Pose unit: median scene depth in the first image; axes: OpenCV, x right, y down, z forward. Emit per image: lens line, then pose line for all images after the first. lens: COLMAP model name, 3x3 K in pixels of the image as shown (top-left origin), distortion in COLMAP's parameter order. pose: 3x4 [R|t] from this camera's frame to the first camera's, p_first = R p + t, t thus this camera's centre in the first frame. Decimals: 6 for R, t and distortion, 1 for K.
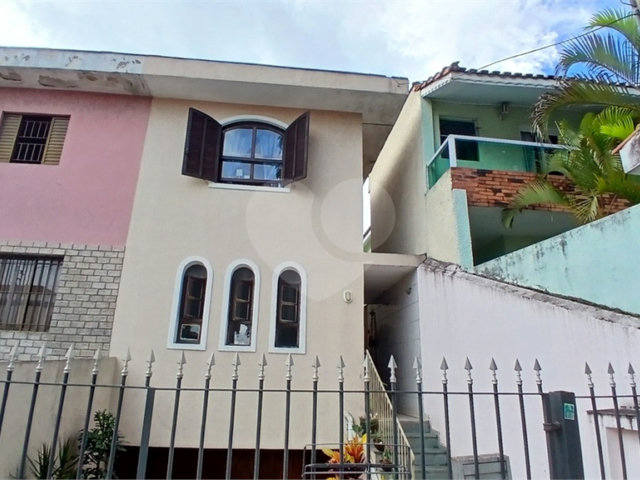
lens RADIAL K [[466.1, 0, 320.7], [0, 466.1, 228.9], [0, 0, 1]] dist [0.007192, -0.063380]
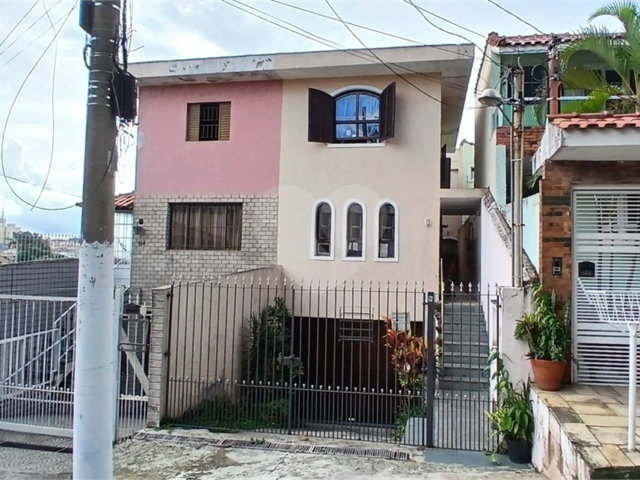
lens RADIAL K [[555.8, 0, 320.0], [0, 555.8, 240.0], [0, 0, 1]] dist [-0.000162, 0.000172]
pose [[0.945328, -0.020249, -0.325493, 0.278308], [0.106187, 0.962793, 0.248502, -0.239972], [0.308351, -0.269479, 0.912305, -0.612809]]
